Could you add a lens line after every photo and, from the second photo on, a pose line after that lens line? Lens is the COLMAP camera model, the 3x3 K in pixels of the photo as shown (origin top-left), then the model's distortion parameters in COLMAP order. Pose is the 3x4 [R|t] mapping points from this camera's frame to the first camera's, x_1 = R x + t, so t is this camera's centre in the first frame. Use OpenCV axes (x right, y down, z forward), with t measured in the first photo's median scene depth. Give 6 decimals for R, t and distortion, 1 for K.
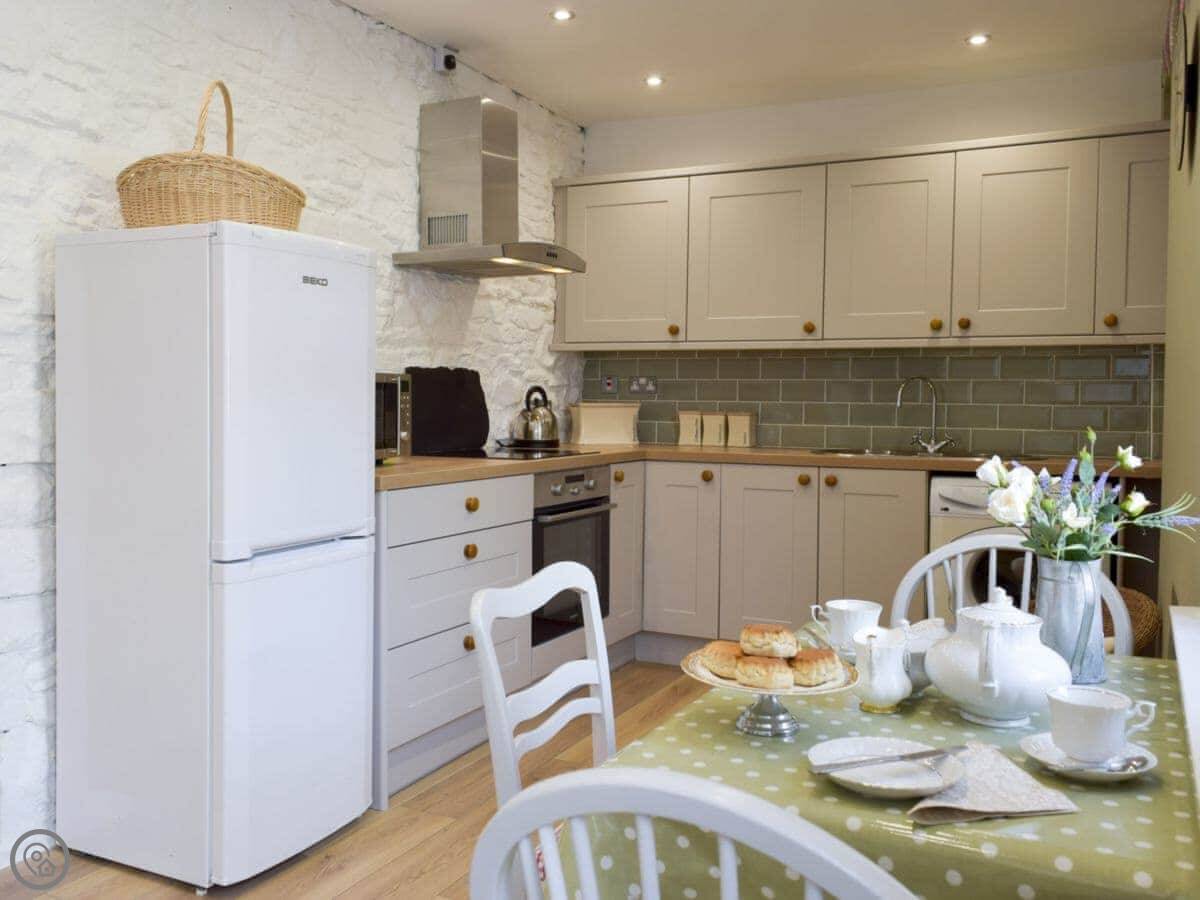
lens RADIAL K [[985.0, 0, 600.0], [0, 985.0, 450.0], [0, 0, 1]] dist [0.010033, 0.007994]
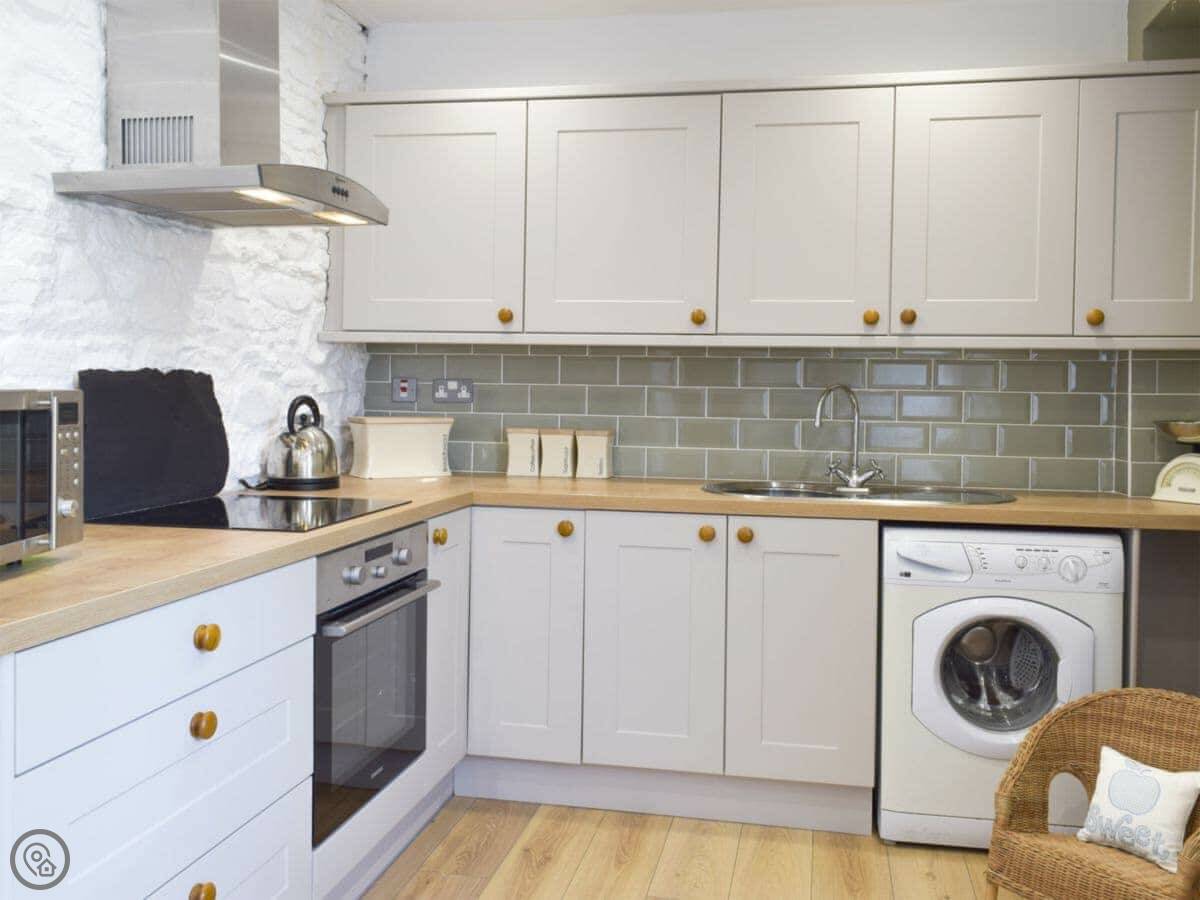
lens RADIAL K [[1059.3, 0, 625.1], [0, 1059.3, 426.6], [0, 0, 1]] dist [0.012228, 0.000831]
pose [[0.966659, -0.003667, 0.256041, -0.039691], [0.007734, 0.999859, -0.014878, -0.033046], [-0.255950, 0.016362, 0.966551, 0.265354]]
